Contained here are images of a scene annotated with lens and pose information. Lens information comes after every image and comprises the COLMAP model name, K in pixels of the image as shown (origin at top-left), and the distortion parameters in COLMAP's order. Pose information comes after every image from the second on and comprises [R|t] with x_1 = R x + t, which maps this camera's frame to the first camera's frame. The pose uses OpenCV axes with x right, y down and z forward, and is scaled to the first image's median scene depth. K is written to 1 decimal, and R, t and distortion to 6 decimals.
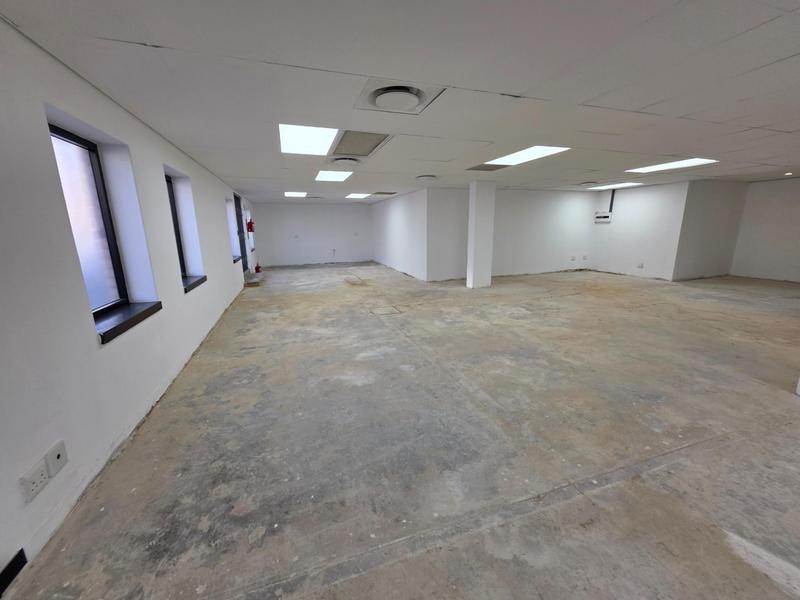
lens RADIAL K [[320.7, 0, 400.0], [0, 320.7, 300.0], [0, 0, 1]] dist [0.001908, 0.000314]
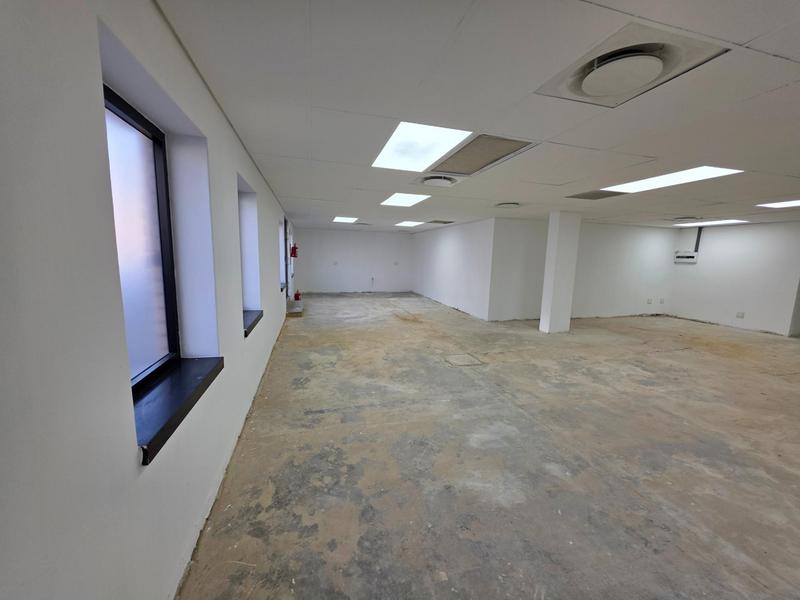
lens RADIAL K [[318.4, 0, 400.0], [0, 318.4, 300.0], [0, 0, 1]] dist [0.000805, 0.000380]
pose [[0.997467, 0.048265, -0.052259, -0.214428], [-0.052546, 0.995087, -0.083910, -0.053338], [0.047953, 0.086443, 0.995102, 0.206018]]
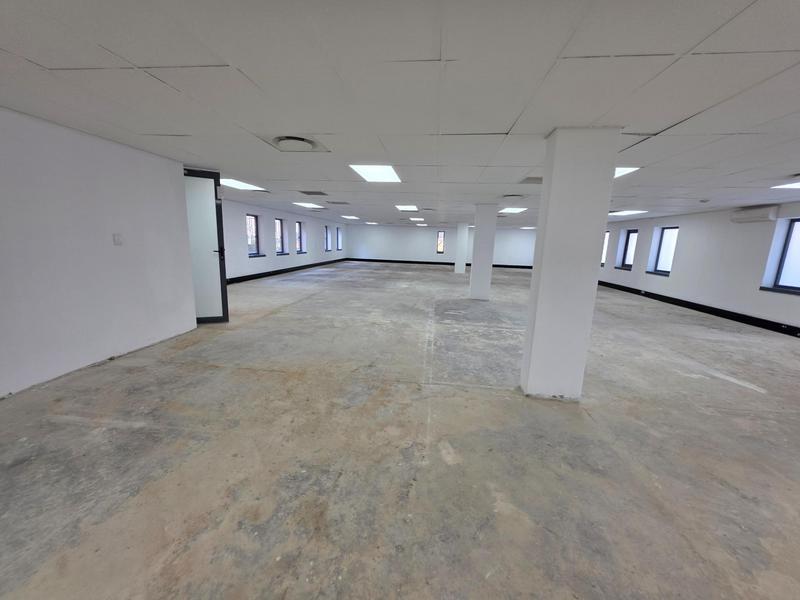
lens RADIAL K [[319.9, 0, 401.2], [0, 319.9, 302.2], [0, 0, 1]] dist [0.006606, 0.000110]
pose [[-0.906757, -0.096218, 0.410528, 0.810660], [0.070515, 0.925302, 0.372618, -0.291152], [-0.415715, 0.366823, -0.832239, 1.222202]]
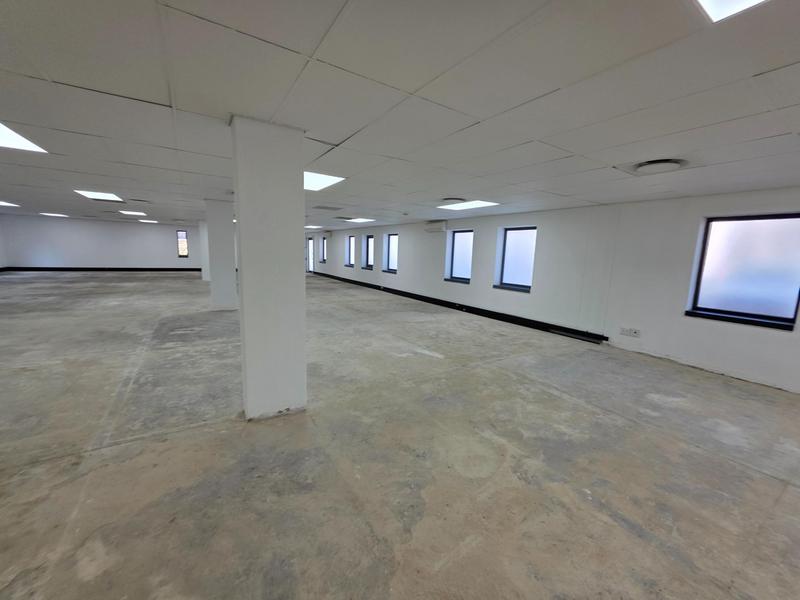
lens RADIAL K [[324.3, 0, 406.3], [0, 324.3, 301.5], [0, 0, 1]] dist [0.000877, 0.000007]
pose [[-0.967652, 0.015209, -0.251829, 0.695736], [-0.078556, 0.930395, 0.358043, -0.276892], [0.239746, 0.366244, -0.899104, 1.146197]]
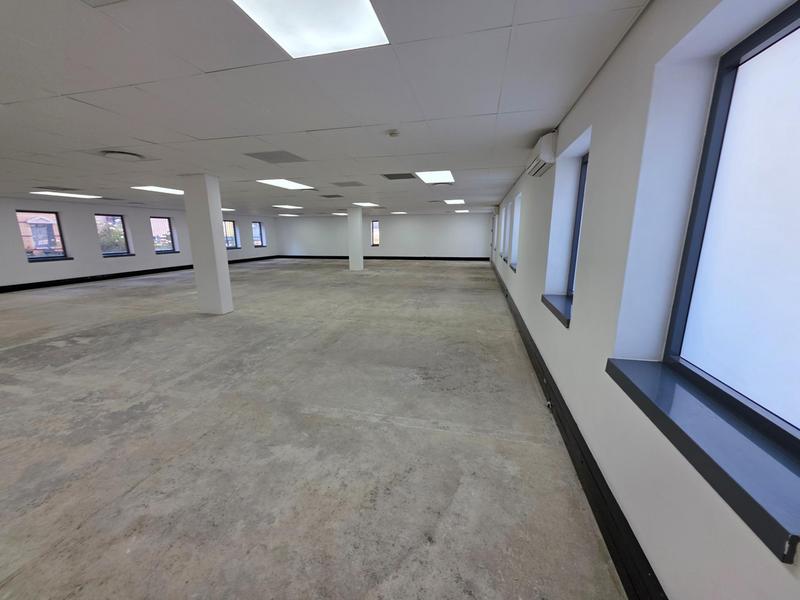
lens RADIAL K [[322.1, 0, 398.4], [0, 322.1, 303.4], [0, 0, 1]] dist [-0.000156, 0.000410]
pose [[-0.845526, -0.092078, 0.525934, -0.144082], [0.136257, 0.915193, 0.379284, -0.018328], [-0.516255, 0.392357, -0.761273, 0.089530]]
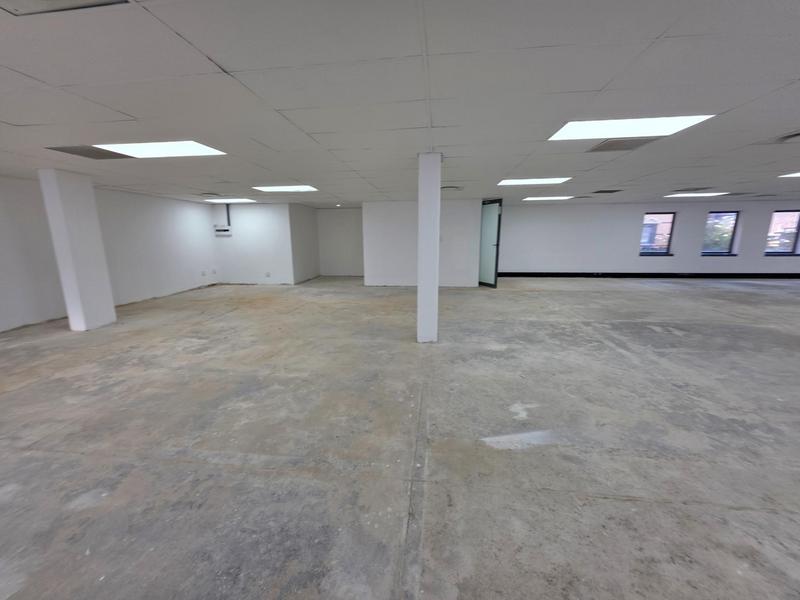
lens RADIAL K [[322.1, 0, 398.4], [0, 322.1, 303.4], [0, 0, 1]] dist [-0.000156, 0.000410]
pose [[0.432301, -0.170962, 0.885375, -0.127272], [0.198911, 0.975756, 0.091292, -0.039445], [-0.879517, 0.136645, 0.455826, 0.188363]]
